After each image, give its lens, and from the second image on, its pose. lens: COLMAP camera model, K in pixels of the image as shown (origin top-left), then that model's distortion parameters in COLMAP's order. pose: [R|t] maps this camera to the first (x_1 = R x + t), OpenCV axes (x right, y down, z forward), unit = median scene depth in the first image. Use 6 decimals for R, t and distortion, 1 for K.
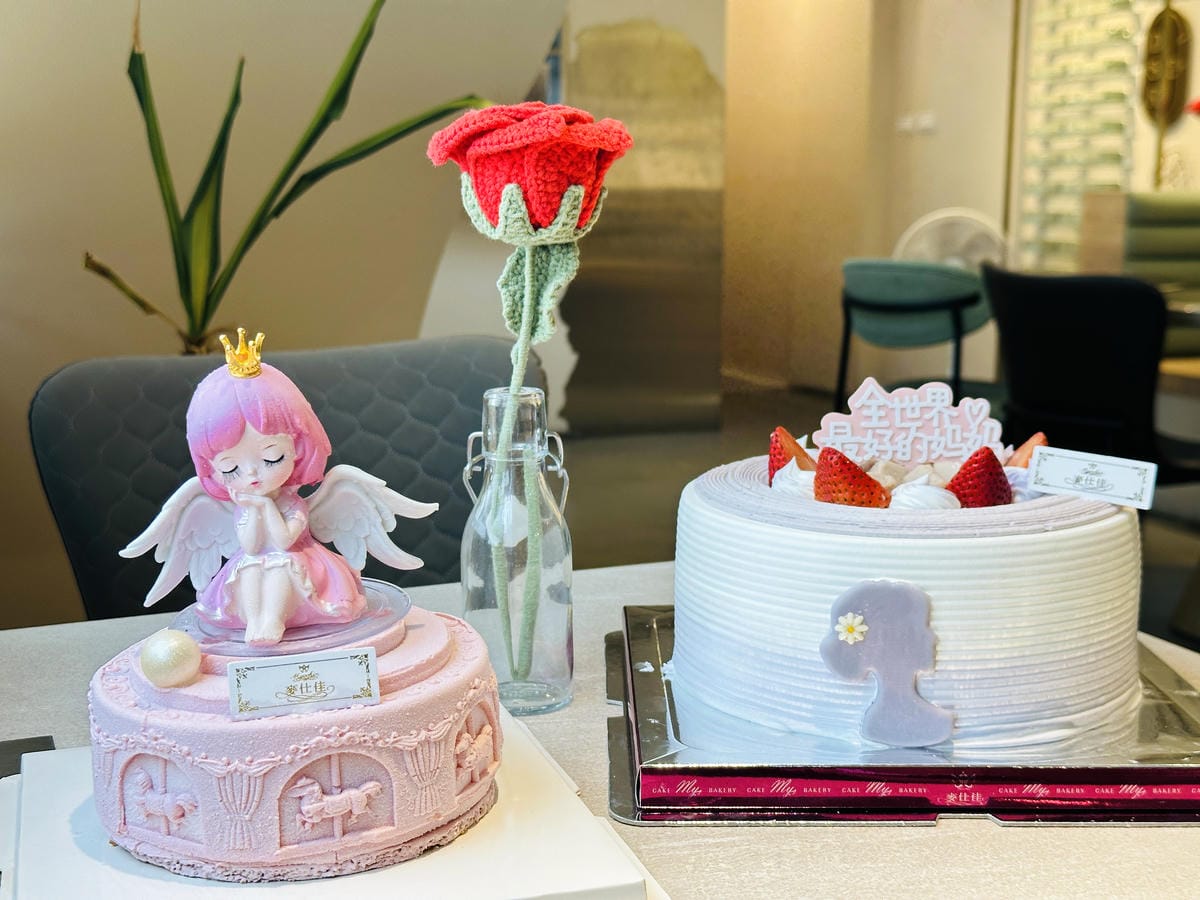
lens RADIAL K [[1751.5, 0, 595.1], [0, 1751.5, 447.4], [0, 0, 1]] dist [0.136017, -0.034522]
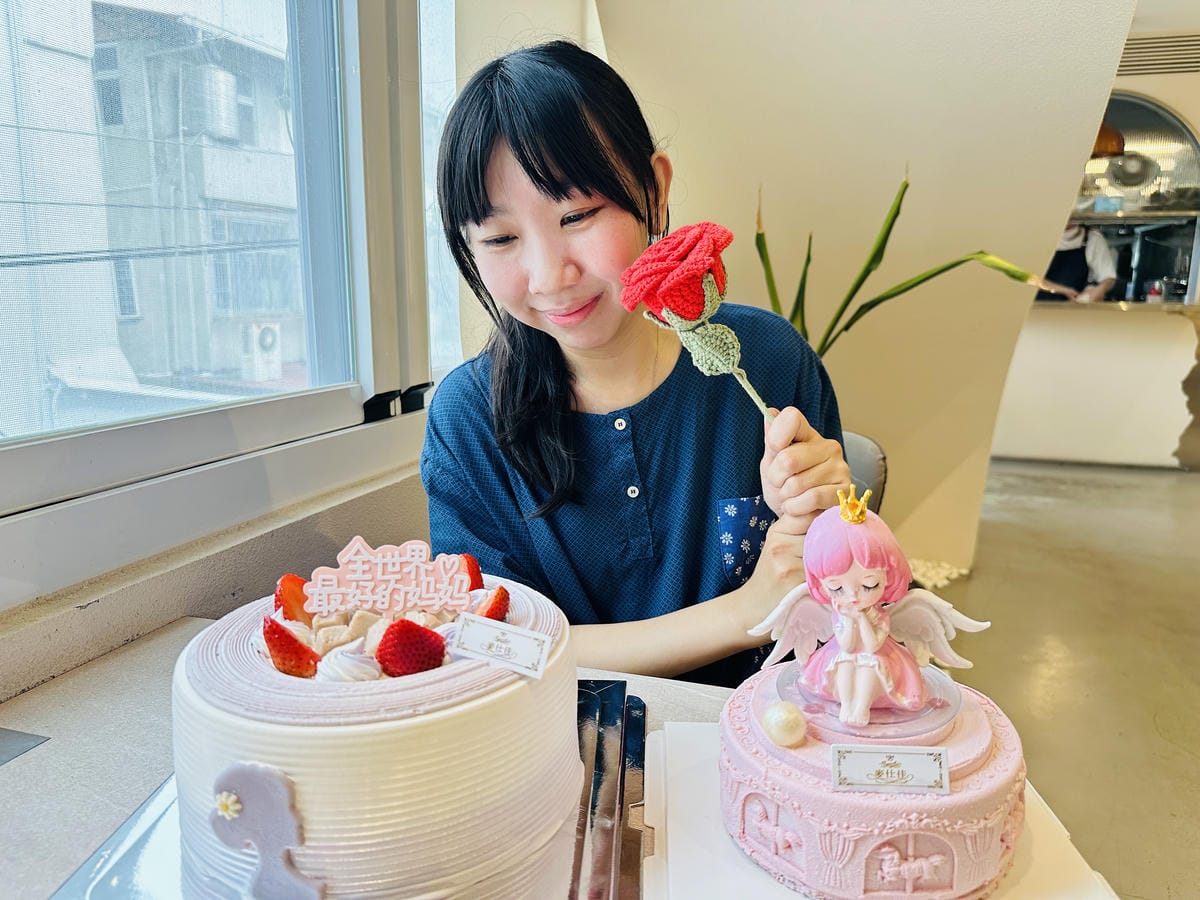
lens RADIAL K [[845.9, 0, 607.6], [0, 845.9, 450.3], [0, 0, 1]] dist [0.004261, -0.039306]
pose [[0.938327, 0.071449, -0.338286, -0.162384], [-0.063903, 0.997397, 0.033407, -0.103742], [0.339793, -0.009729, 0.940450, 0.343478]]
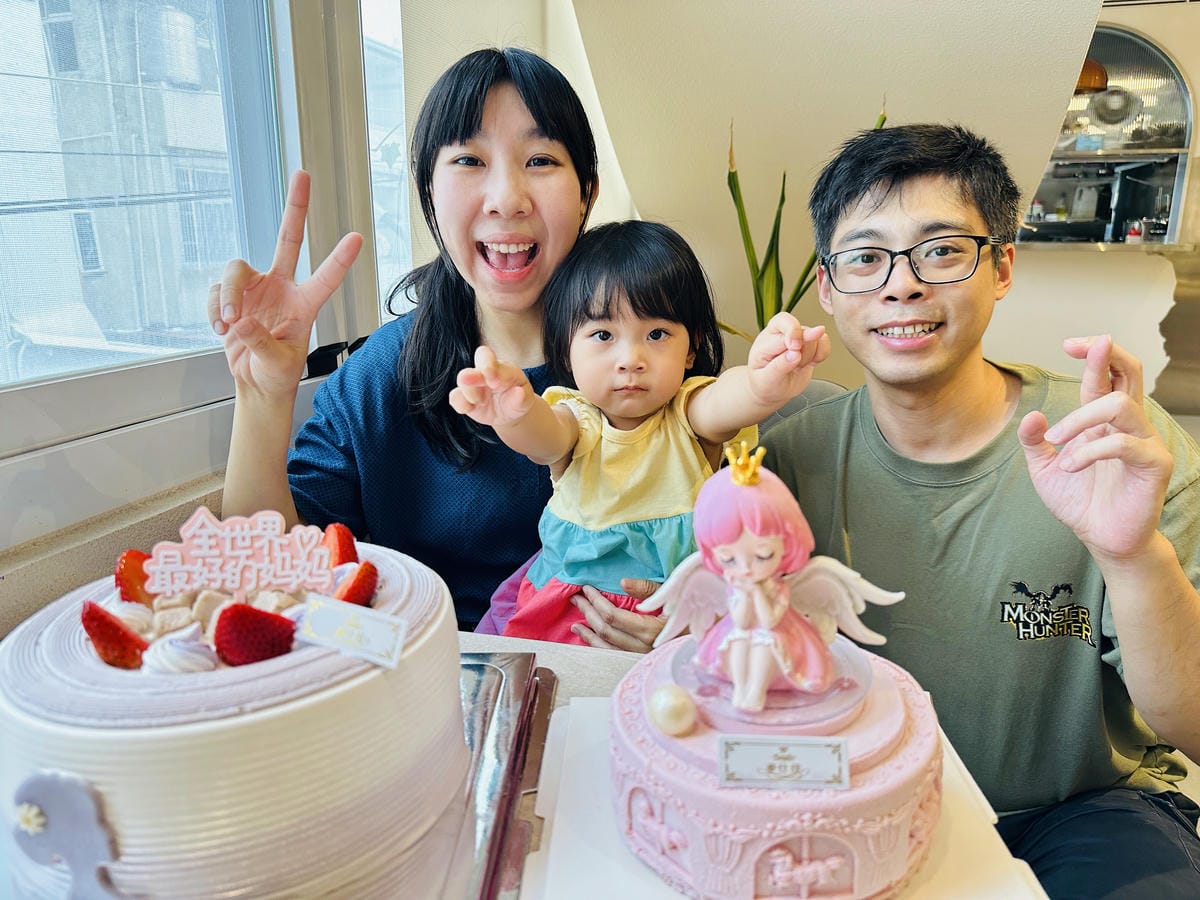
lens RADIAL K [[846.0, 0, 601.6], [0, 846.0, 446.5], [0, 0, 1]] dist [0.025702, -0.057732]
pose [[0.944779, 0.074647, -0.319094, -0.112938], [-0.049418, 0.995029, 0.086454, -0.109204], [0.323961, -0.065911, 0.943772, 0.445543]]
